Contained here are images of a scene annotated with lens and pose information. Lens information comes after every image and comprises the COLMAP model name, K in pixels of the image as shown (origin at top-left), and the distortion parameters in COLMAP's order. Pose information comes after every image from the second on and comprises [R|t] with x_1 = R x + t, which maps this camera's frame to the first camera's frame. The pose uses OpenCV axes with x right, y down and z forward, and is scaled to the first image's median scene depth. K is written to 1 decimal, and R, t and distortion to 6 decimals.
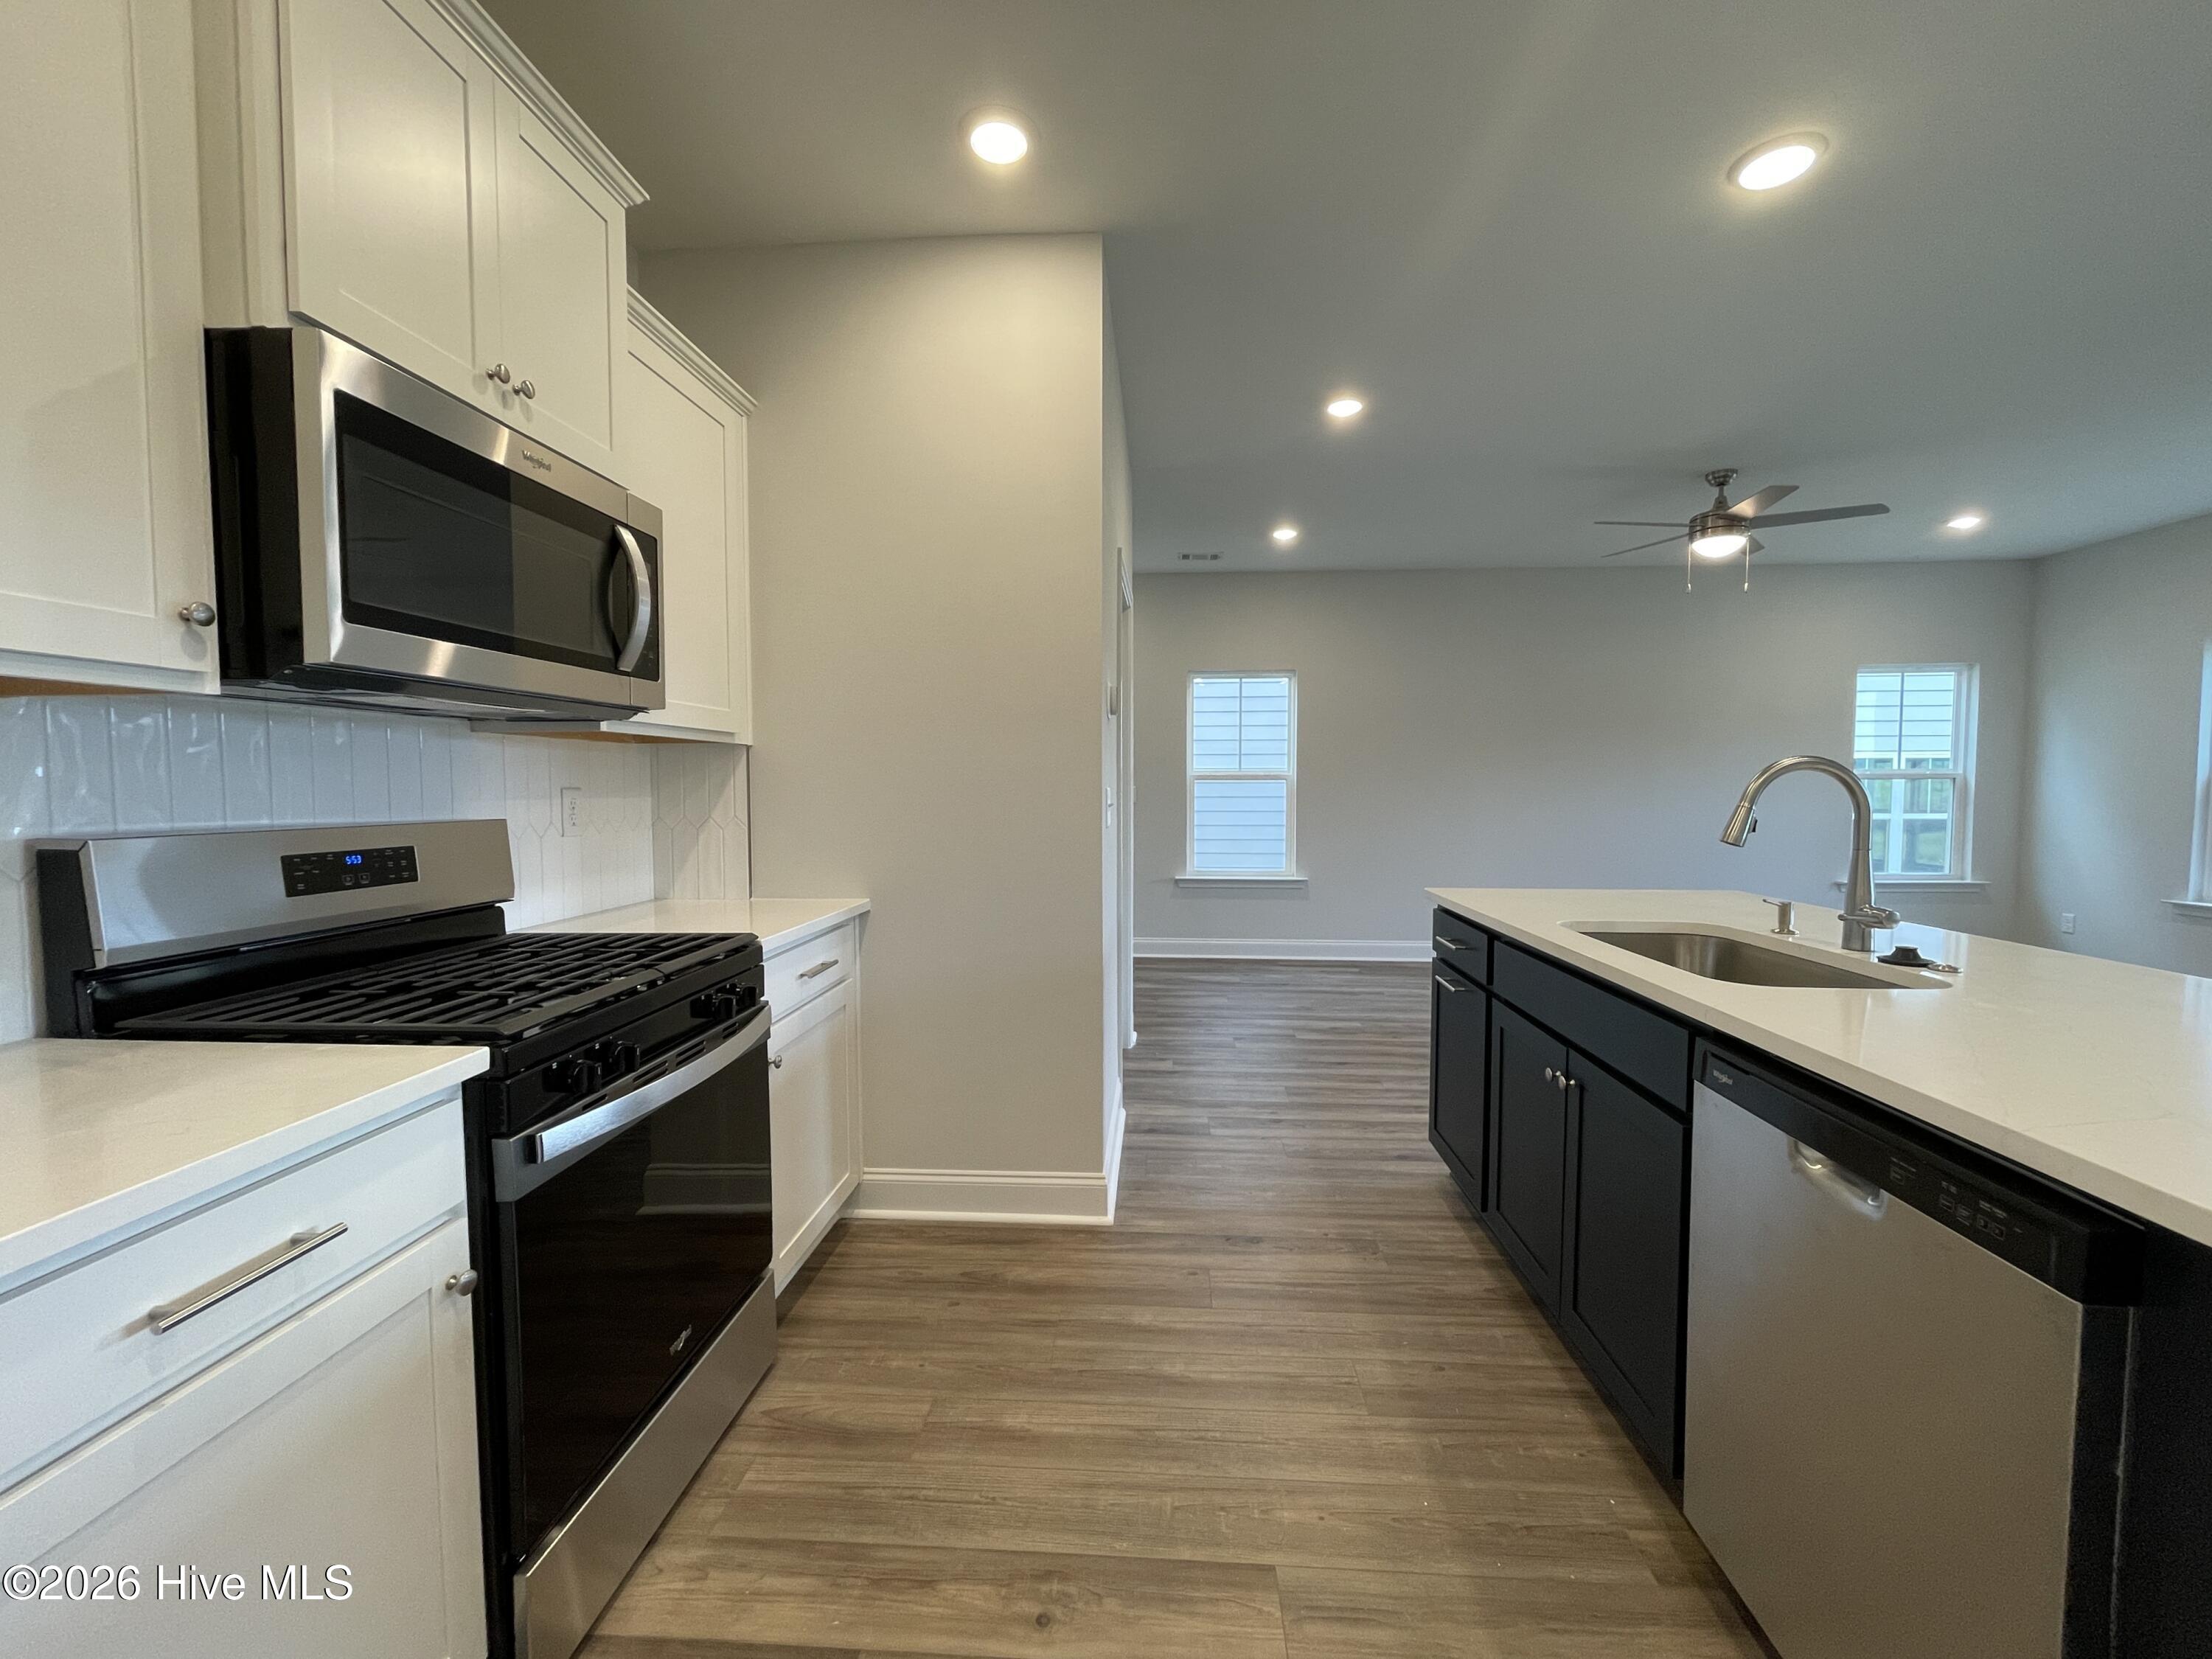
lens RADIAL K [[895.8, 0, 1108.7], [0, 895.8, 834.9], [0, 0, 1]] dist [-0.004459, 0.000231]
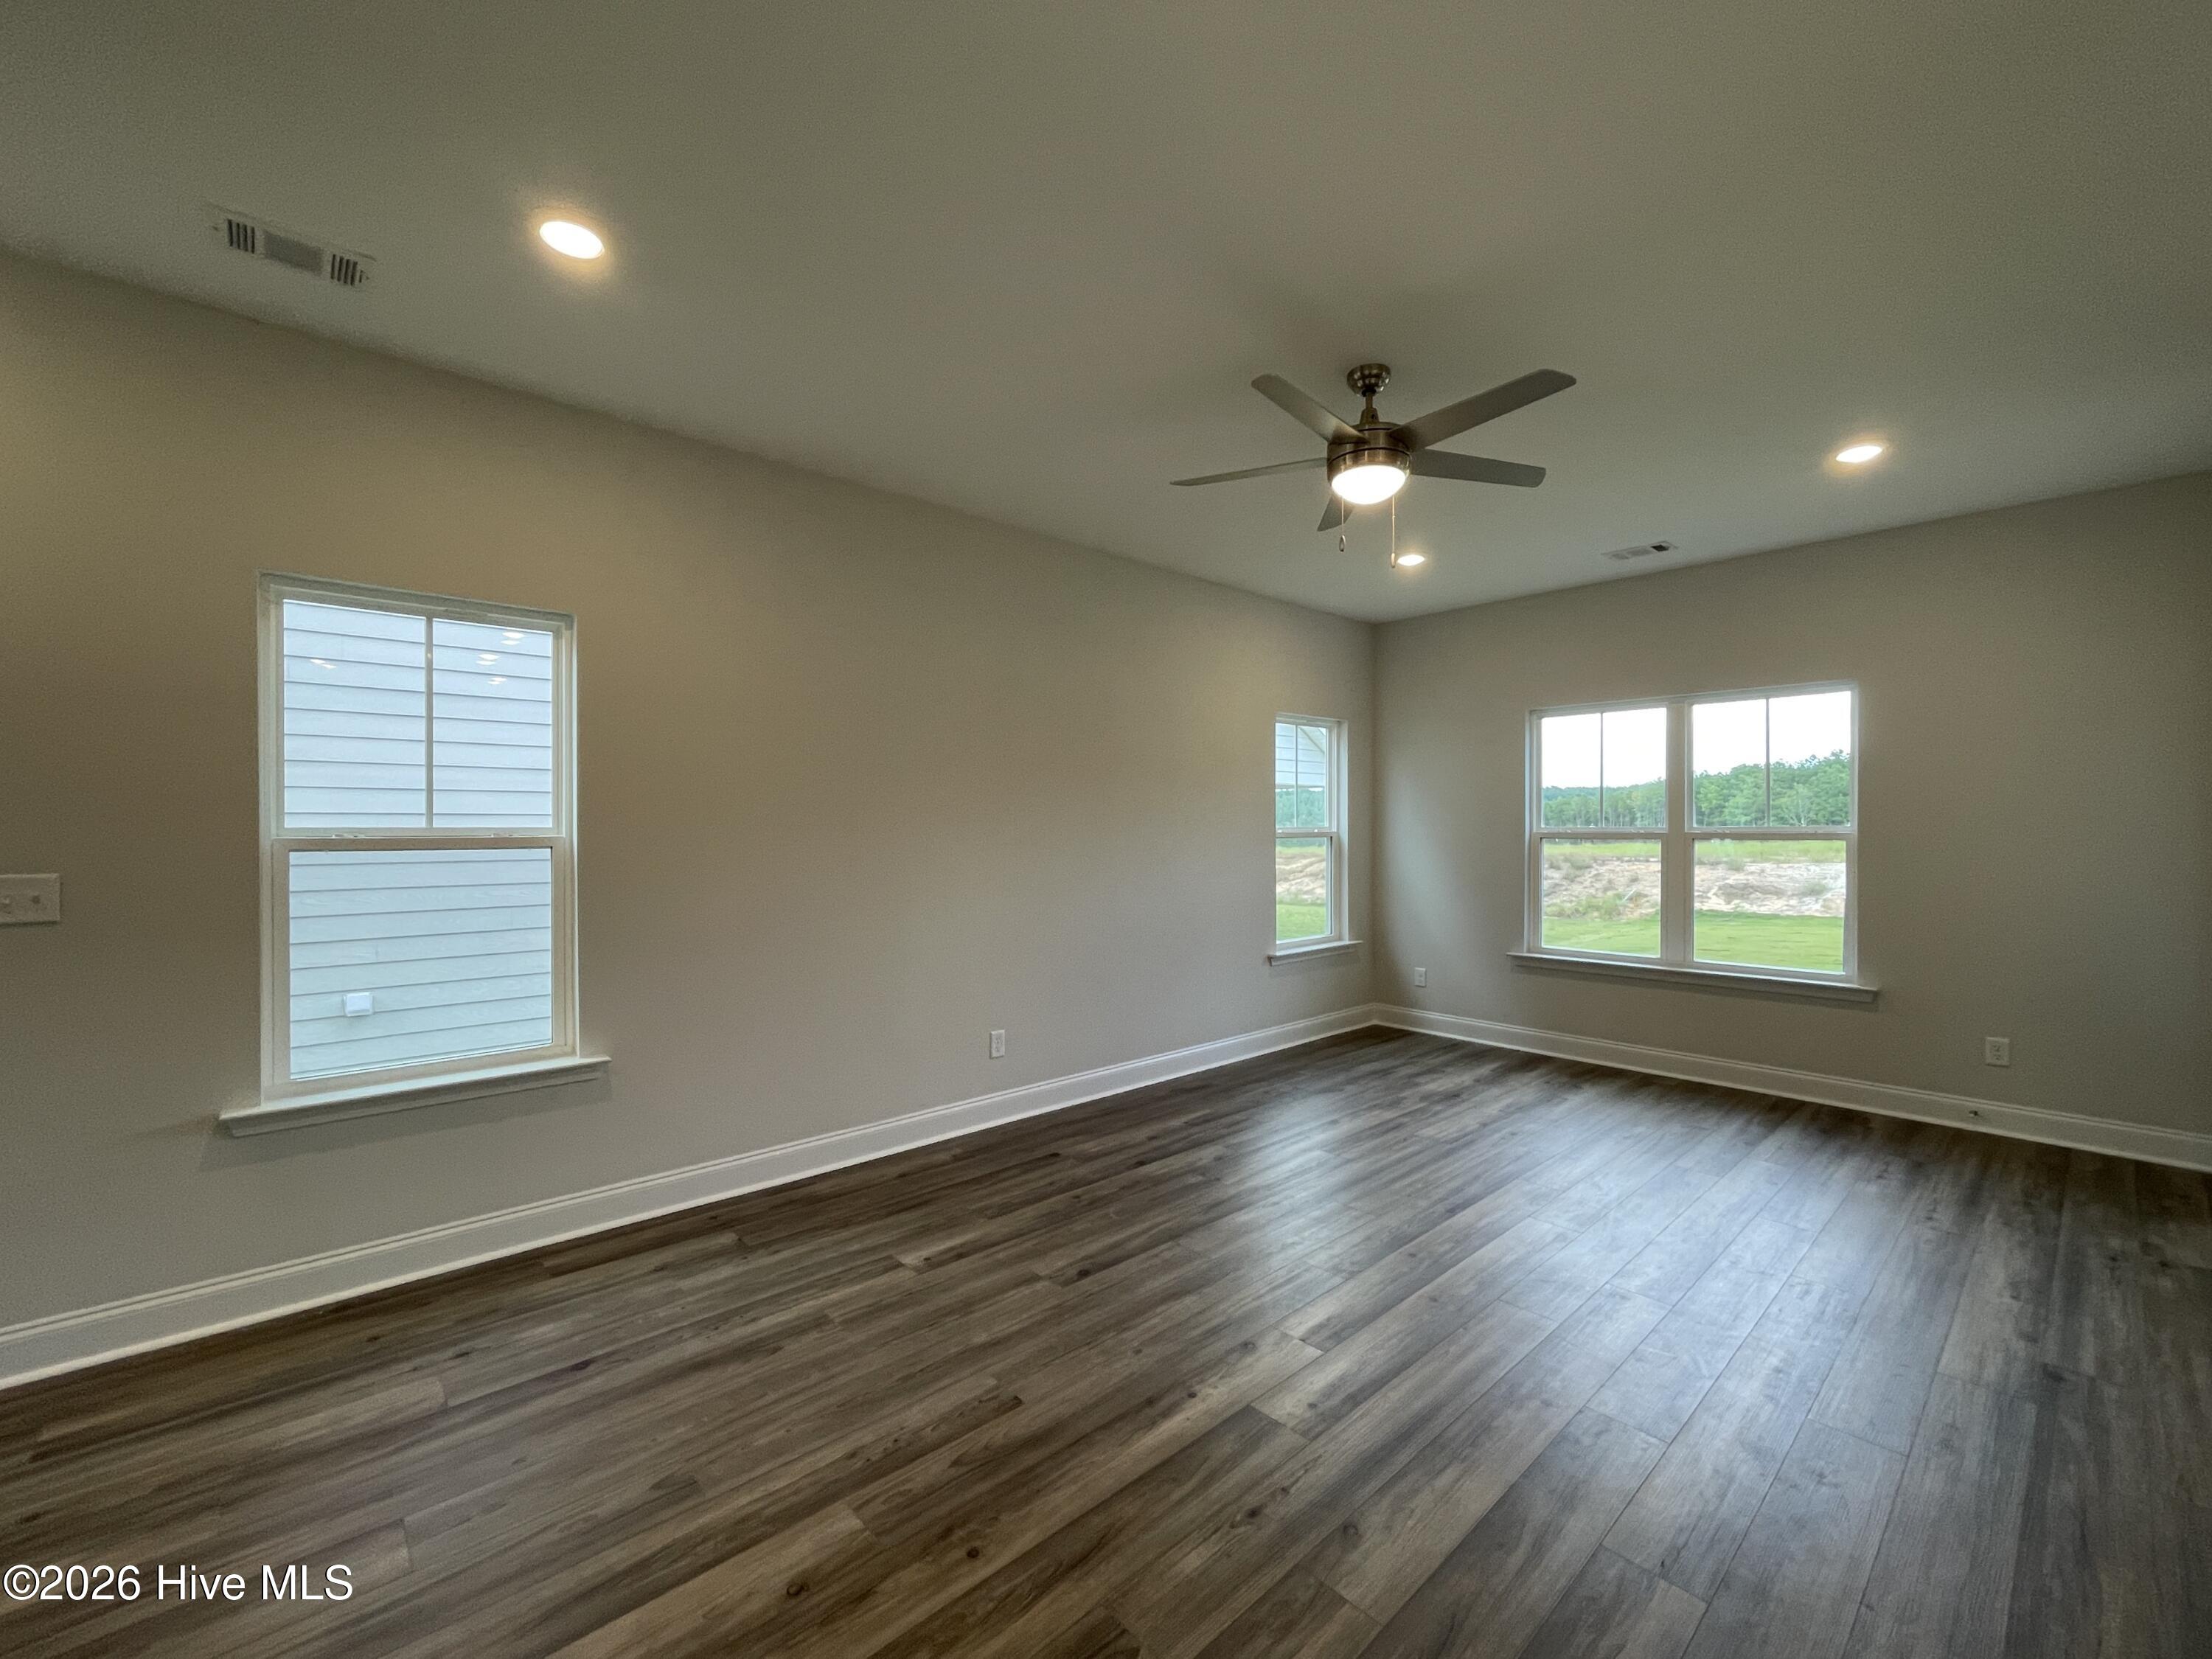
lens RADIAL K [[895.8, 0, 1097.3], [0, 895.8, 834.0], [0, 0, 1]] dist [-0.004459, 0.000231]
pose [[0.699462, -0.003862, 0.714659, 0.067906], [0.034260, 0.999017, -0.028132, -0.047659], [-0.713848, 0.044161, 0.698907, 0.501696]]
